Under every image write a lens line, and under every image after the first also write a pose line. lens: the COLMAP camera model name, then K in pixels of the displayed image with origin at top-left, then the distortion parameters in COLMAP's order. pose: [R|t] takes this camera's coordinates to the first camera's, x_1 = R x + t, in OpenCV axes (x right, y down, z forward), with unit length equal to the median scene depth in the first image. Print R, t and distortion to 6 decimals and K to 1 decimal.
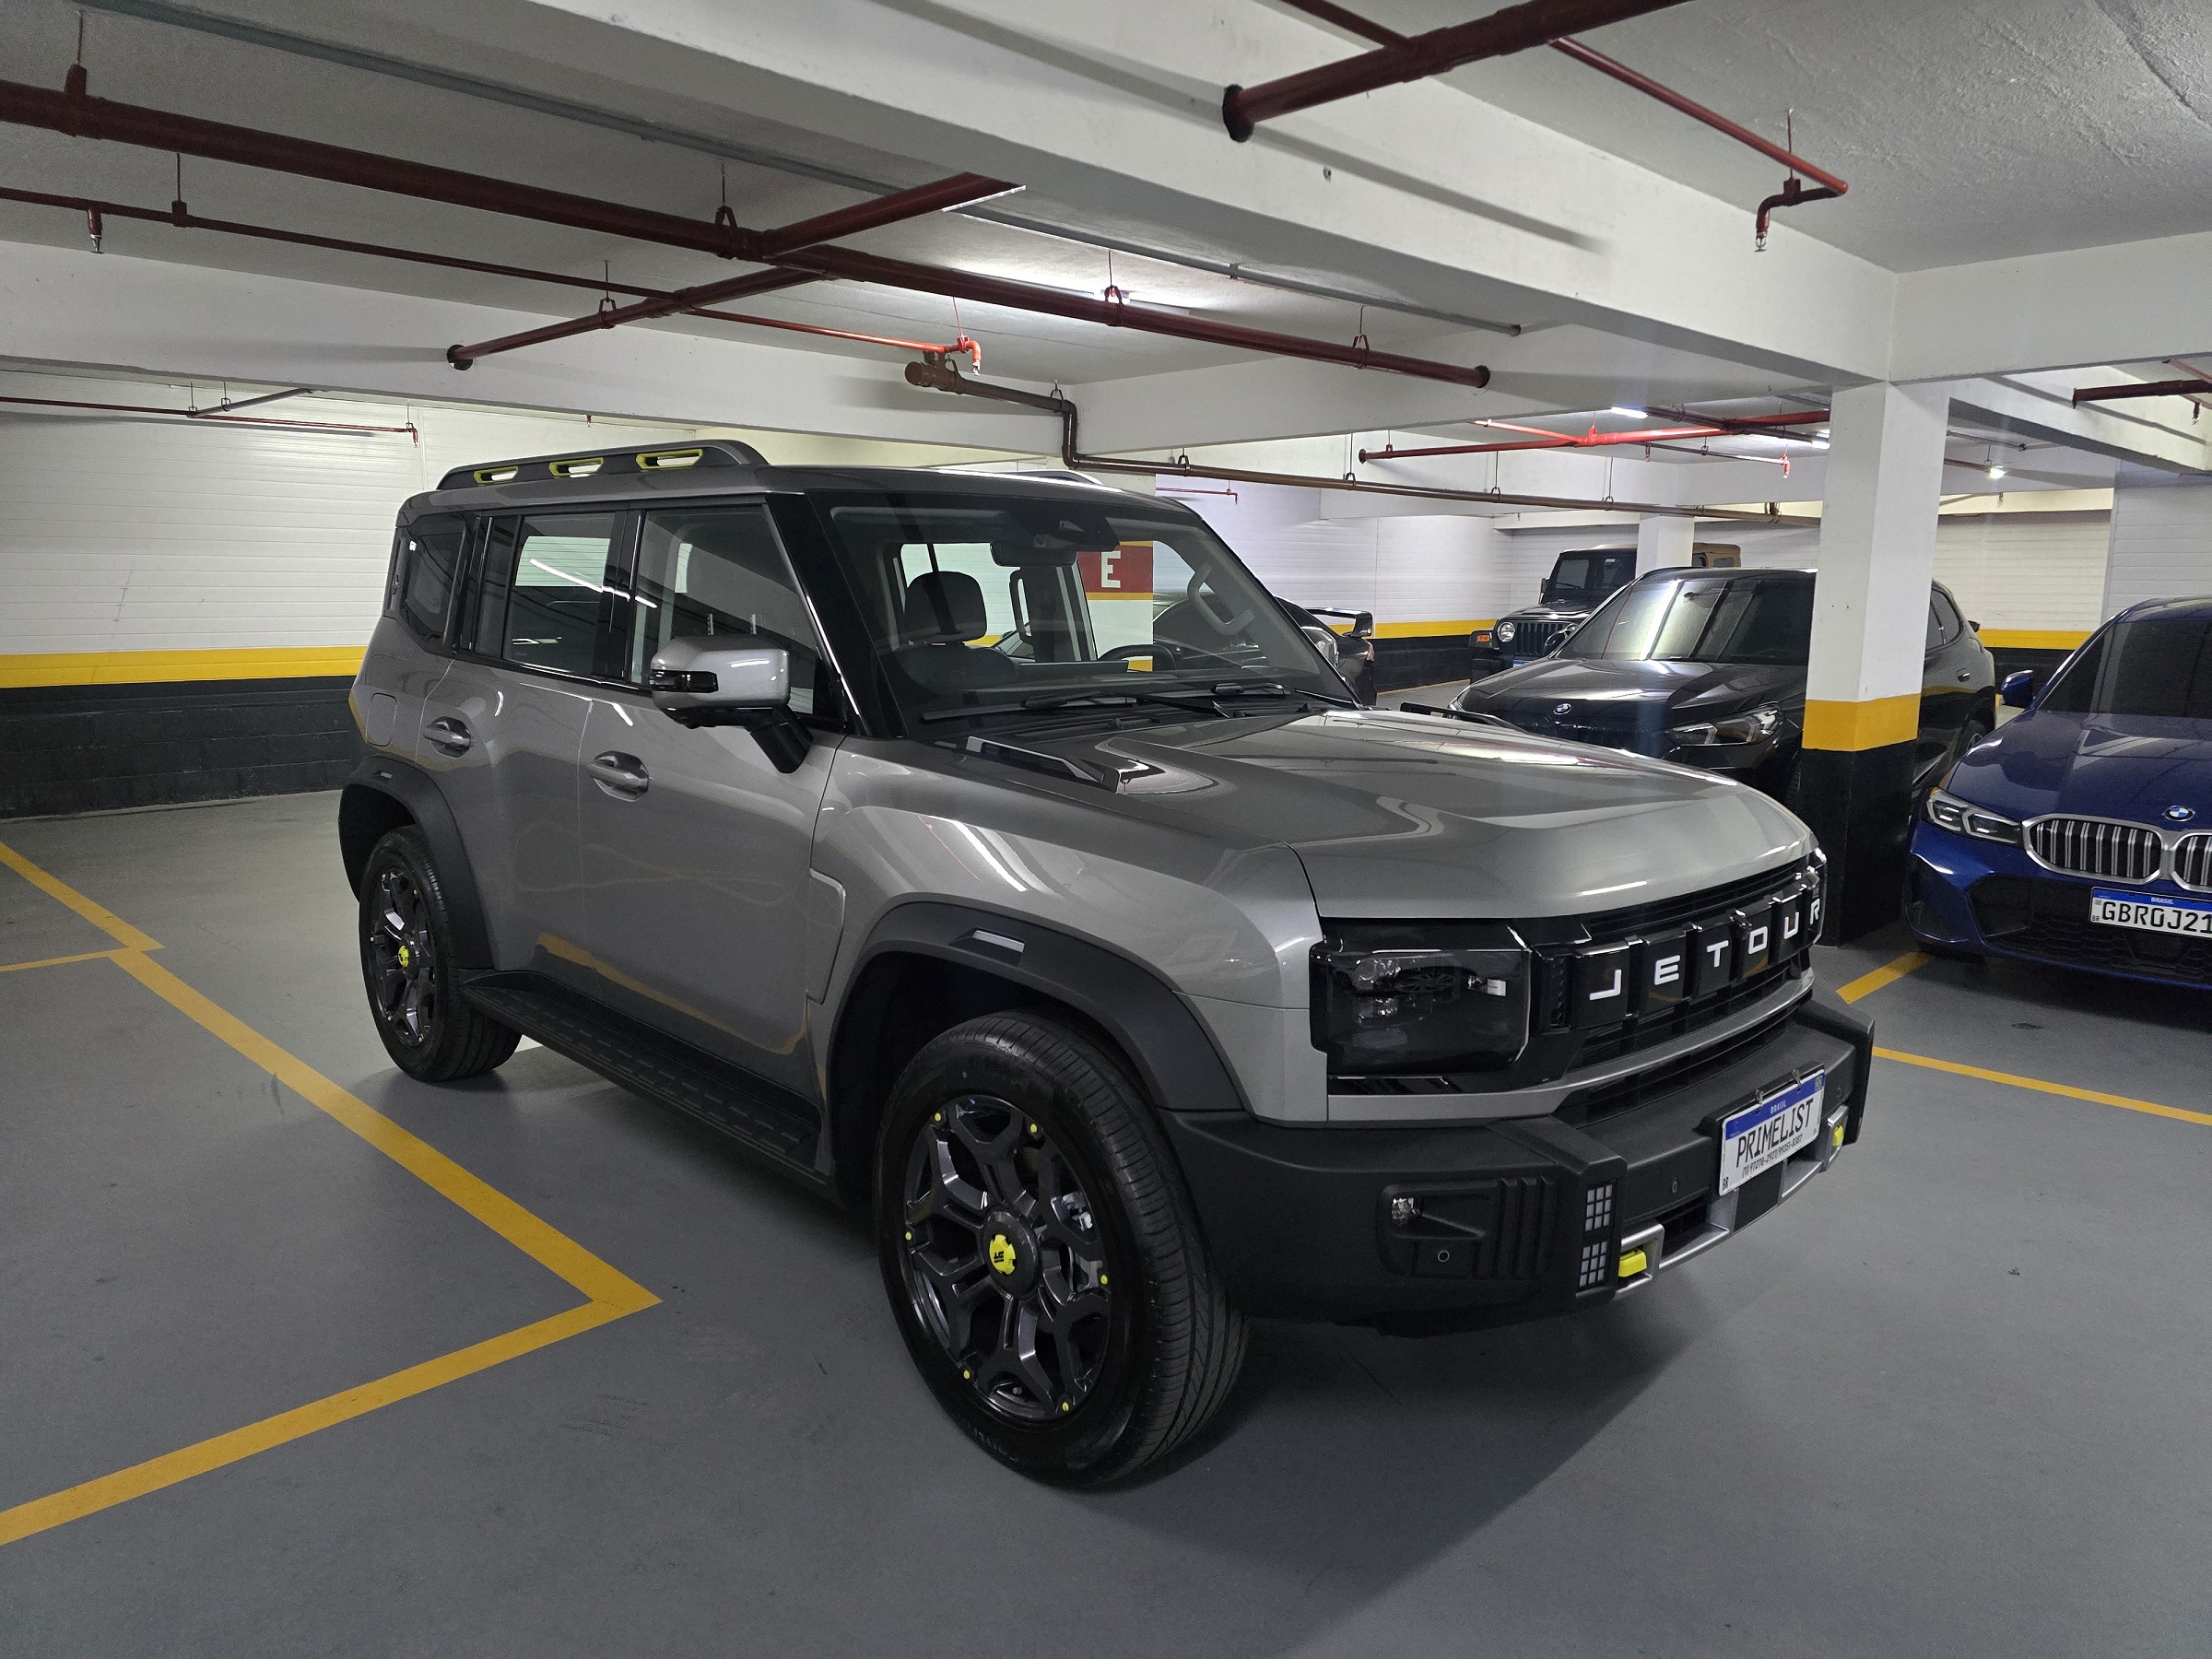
lens RADIAL K [[1482.9, 0, 1093.5], [0, 1482.9, 812.9], [0, 0, 1]] dist [0.084368, -0.094276]
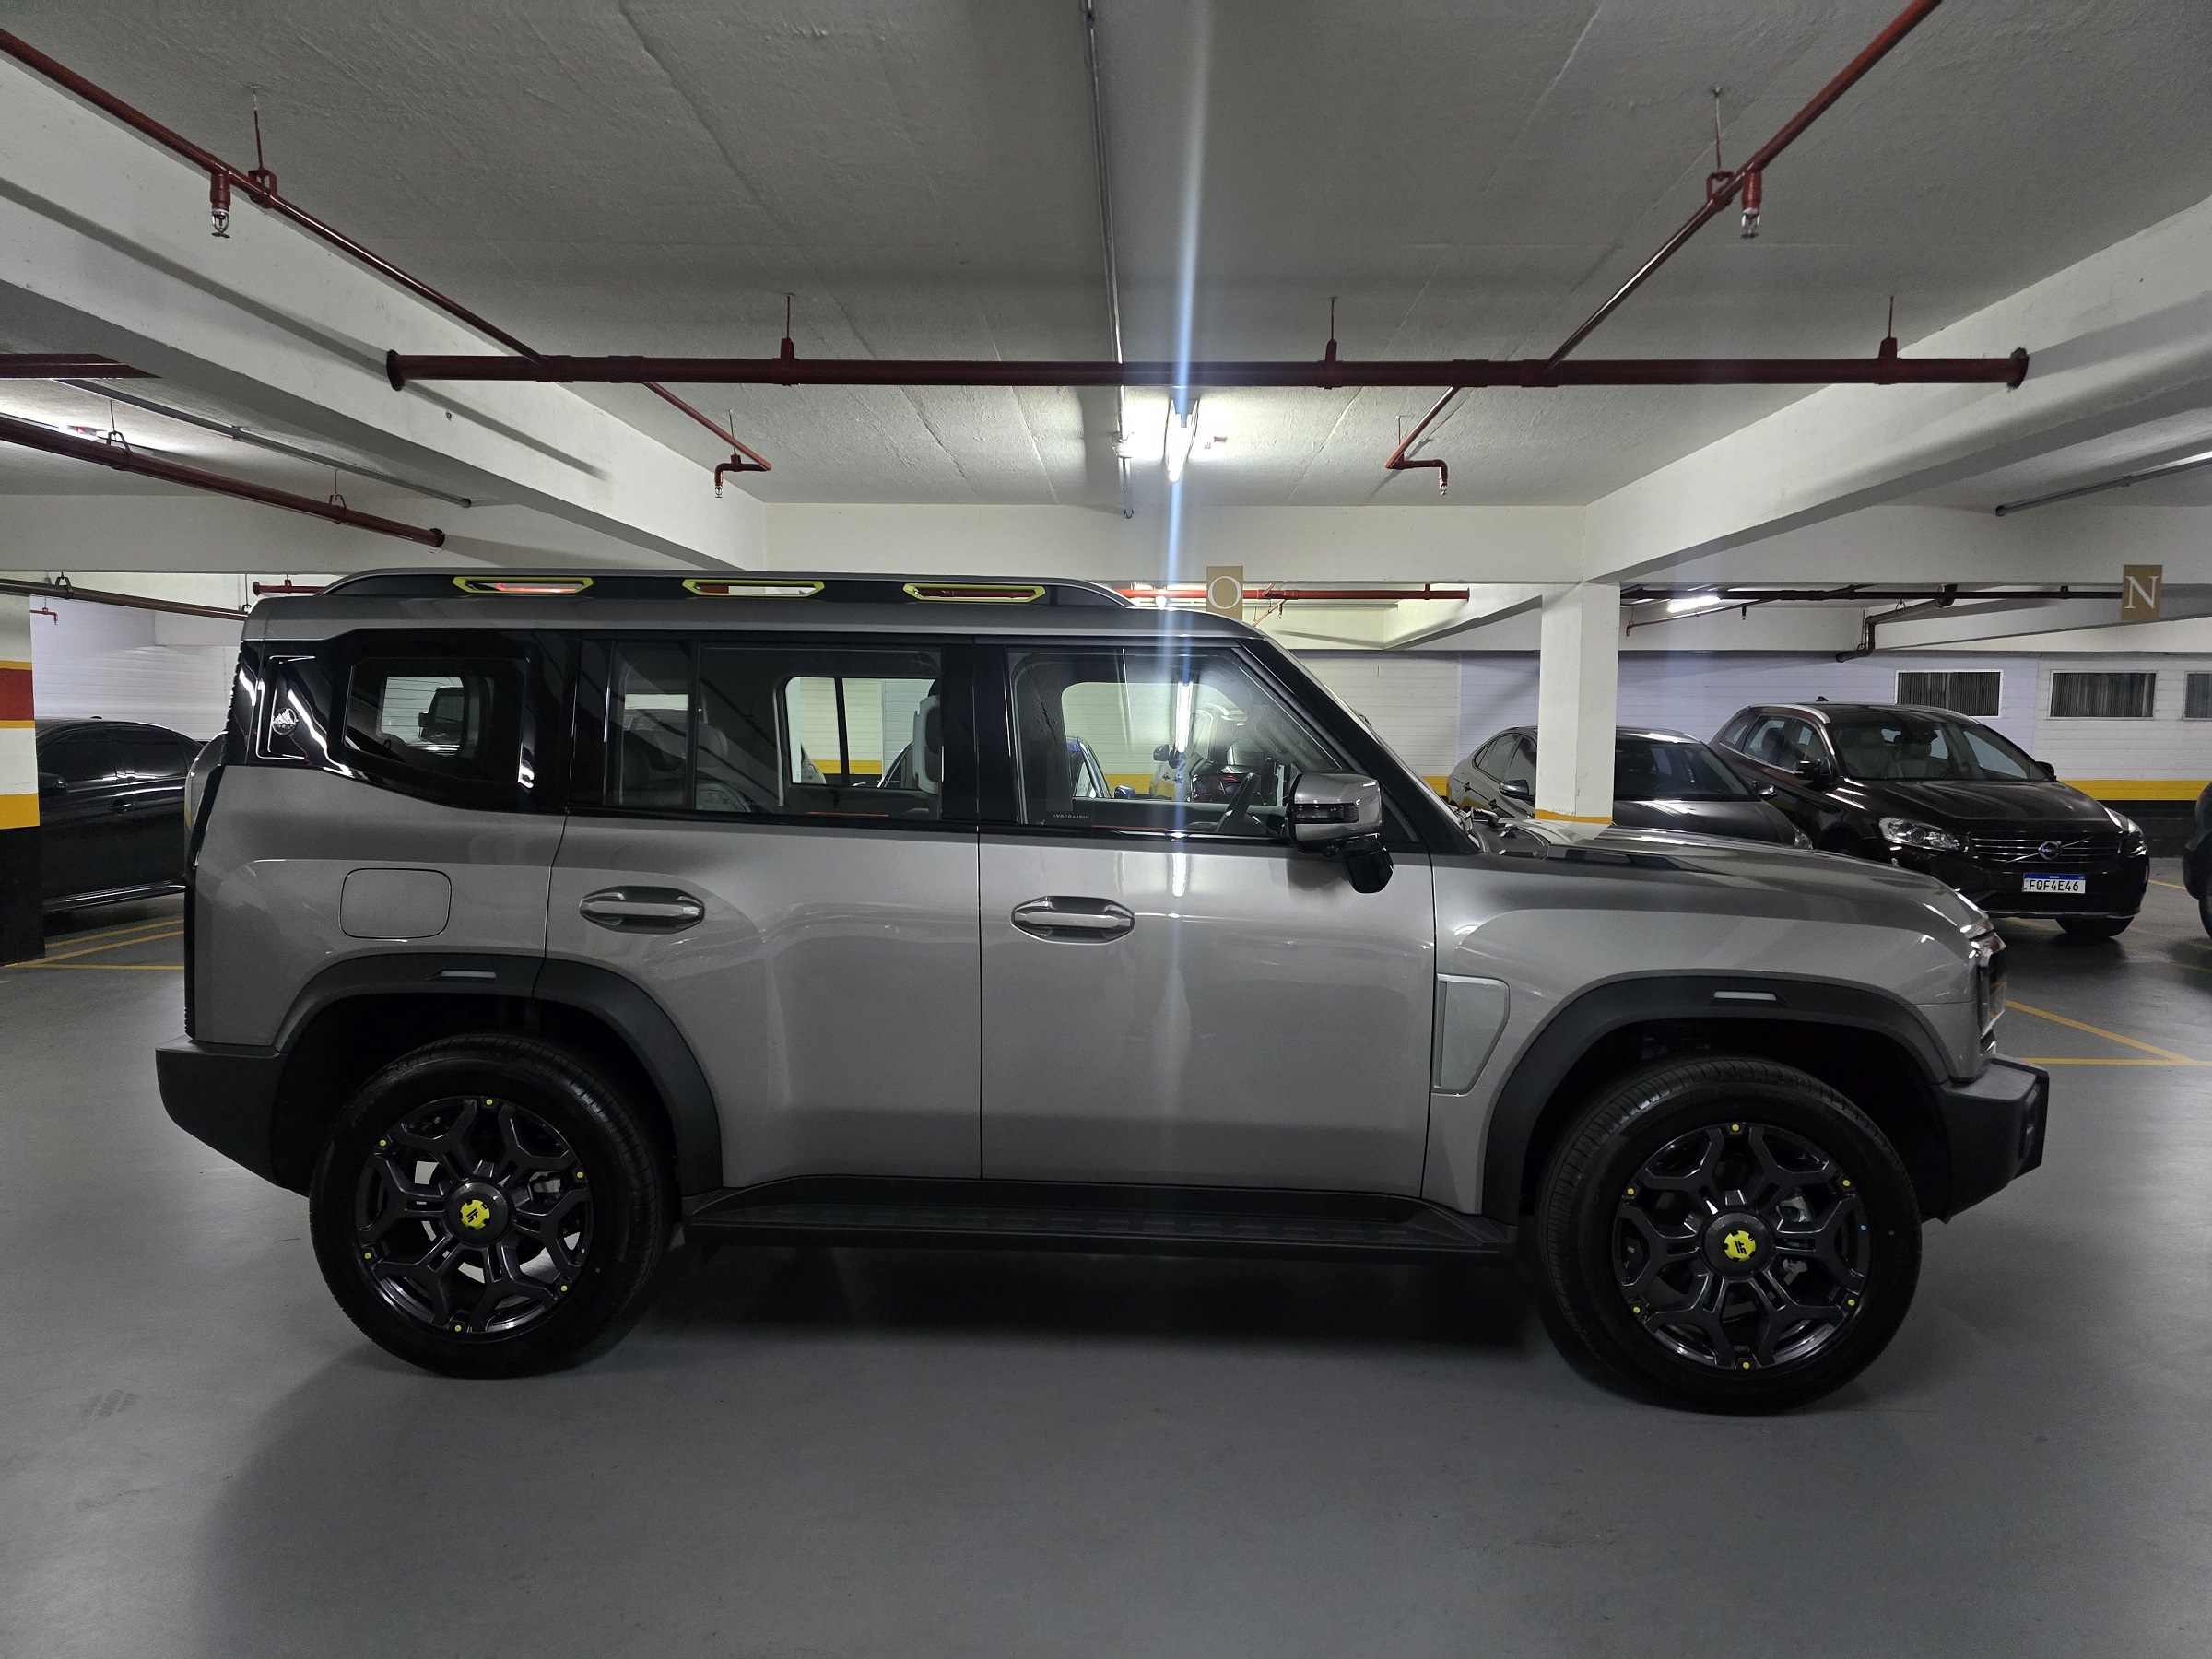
lens RADIAL K [[1482.9, 0, 1093.5], [0, 1482.9, 812.9], [0, 0, 1]] dist [0.084368, -0.094276]
pose [[0.734742, -0.034753, 0.677456, -0.296753], [0.095655, 0.994016, -0.052752, 0.049642], [-0.671569, 0.103561, 0.733669, -0.297805]]
